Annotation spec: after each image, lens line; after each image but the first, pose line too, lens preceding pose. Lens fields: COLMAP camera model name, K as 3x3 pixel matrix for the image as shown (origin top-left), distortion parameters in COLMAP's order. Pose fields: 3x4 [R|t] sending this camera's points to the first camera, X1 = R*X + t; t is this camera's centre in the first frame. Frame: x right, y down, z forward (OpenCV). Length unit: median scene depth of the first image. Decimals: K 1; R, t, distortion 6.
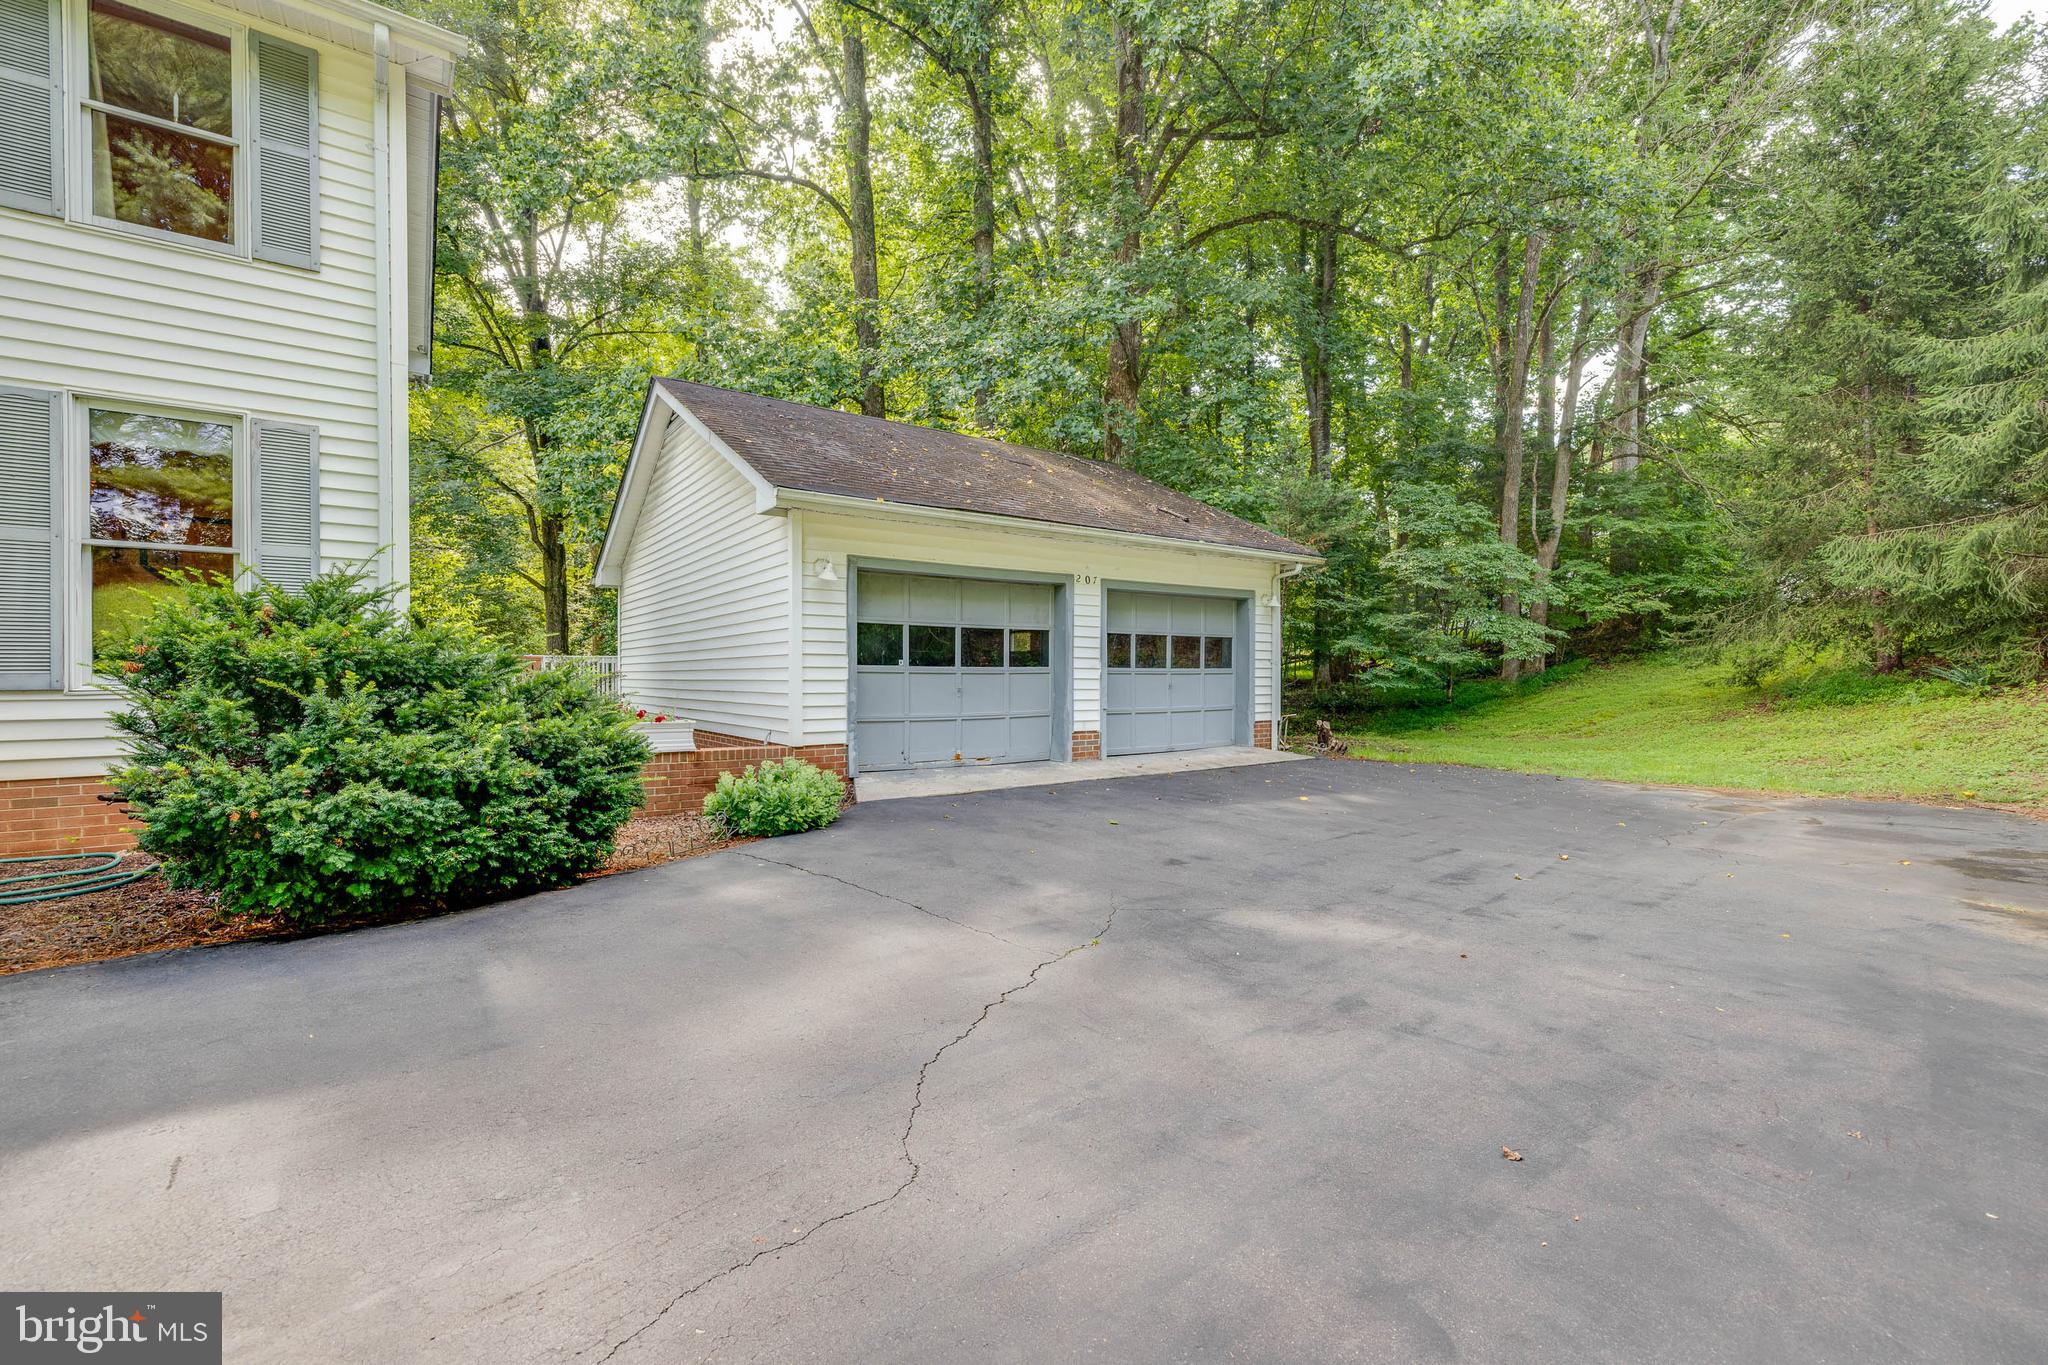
lens RADIAL K [[858.3, 0, 1026.5], [0, 858.3, 681.4], [0, 0, 1]] dist [0.002005, 0.000103]
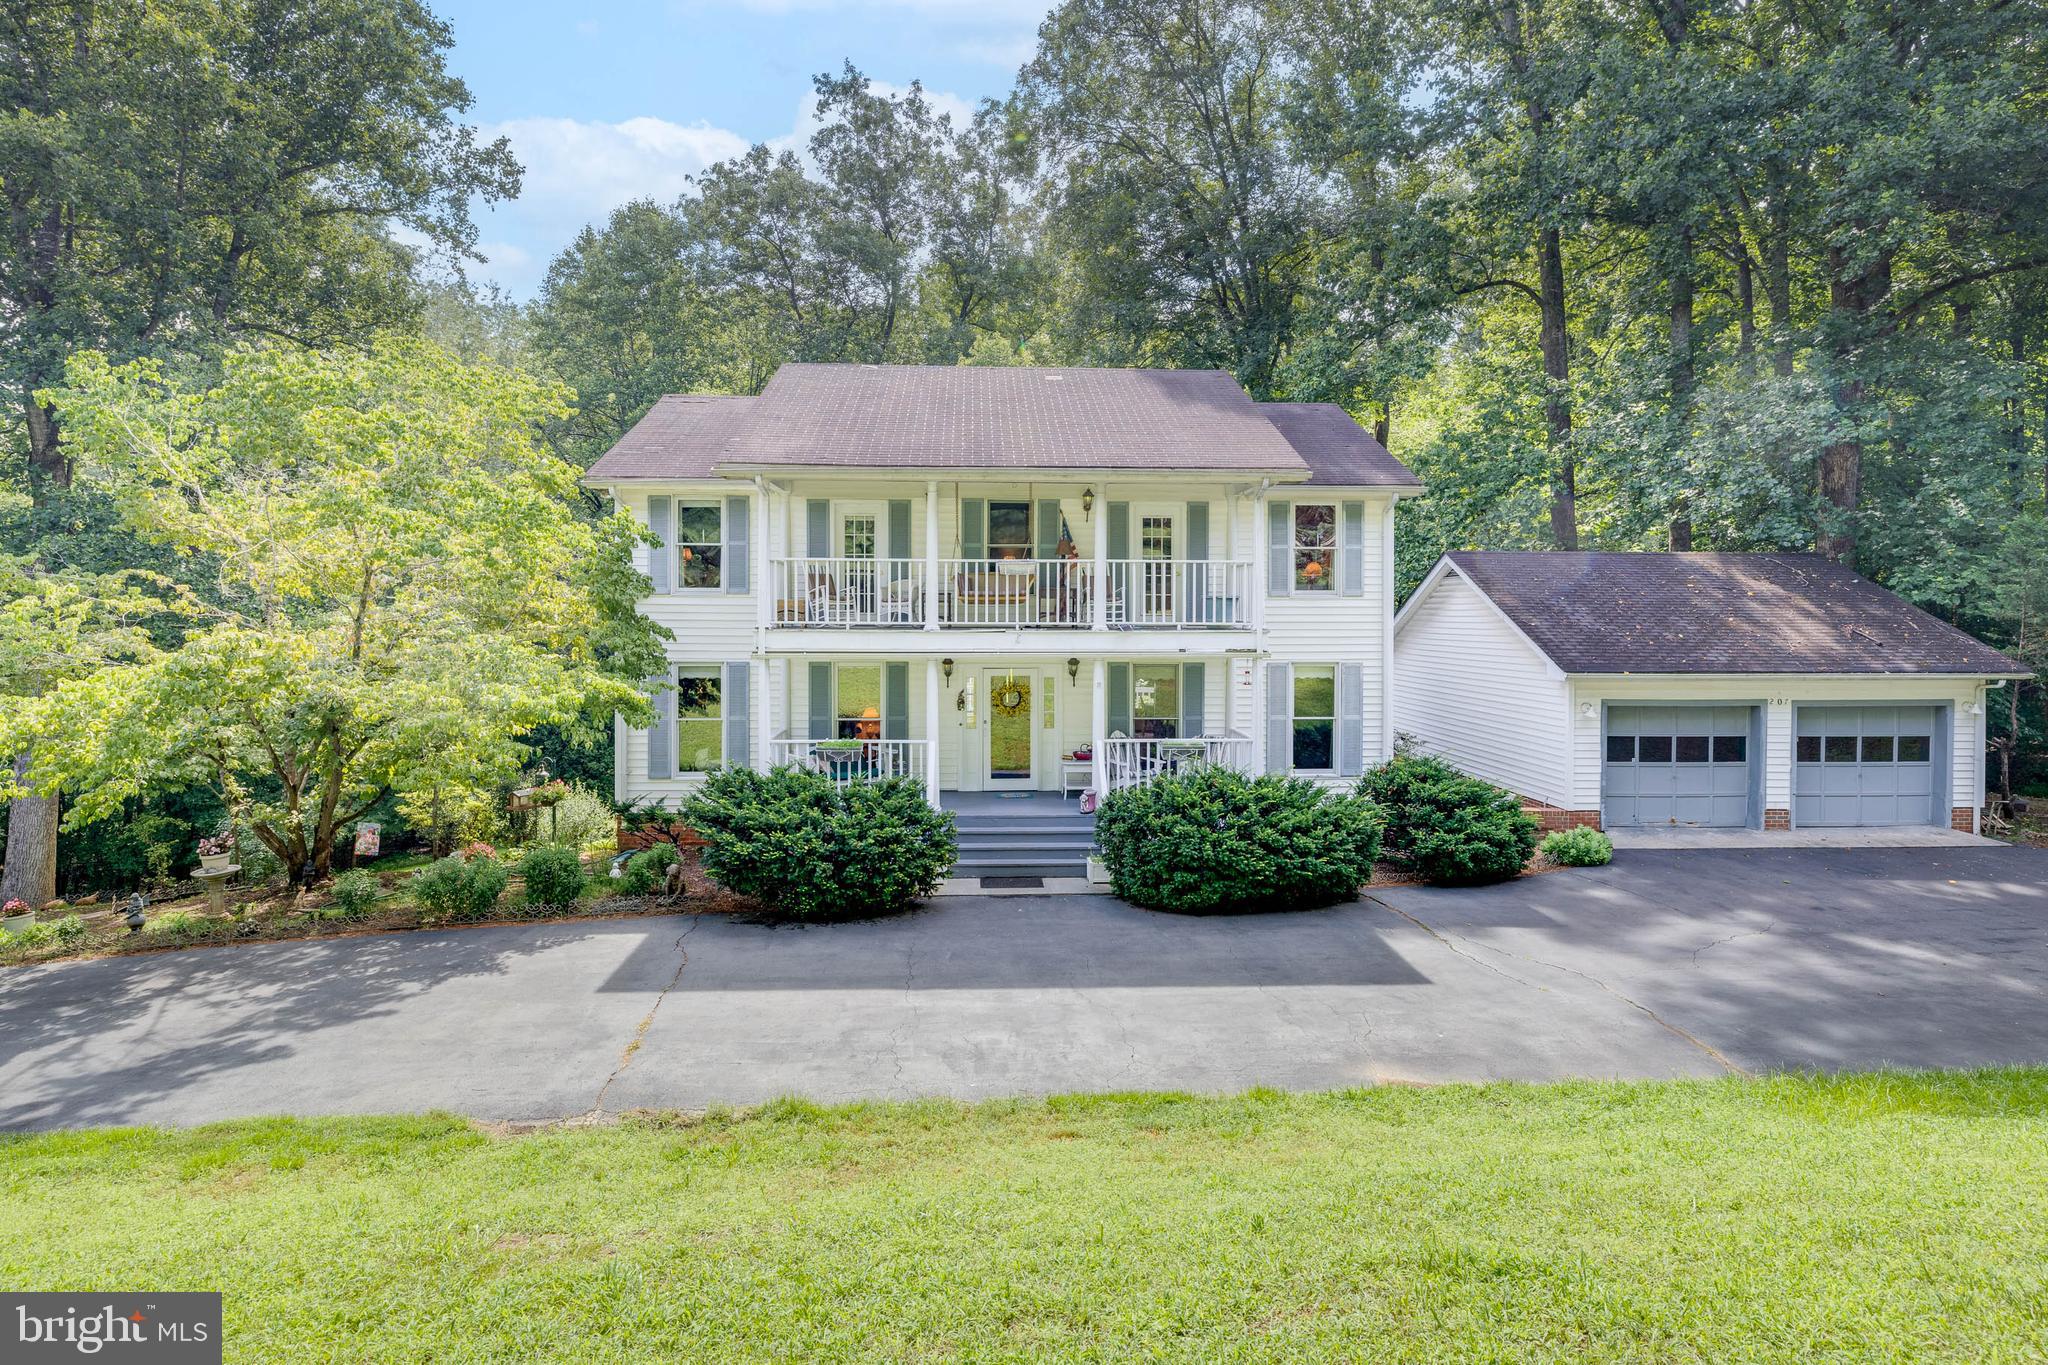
lens RADIAL K [[1041.2, 0, 1038.7], [0, 1041.2, 627.3], [0, 0, 1]] dist [0.002777, -0.000089]
pose [[0.837399, 0.009133, -0.546516, -0.013790], [-0.008169, 0.999958, 0.004193, -0.252501], [0.546531, 0.000954, 0.837438, -1.164726]]
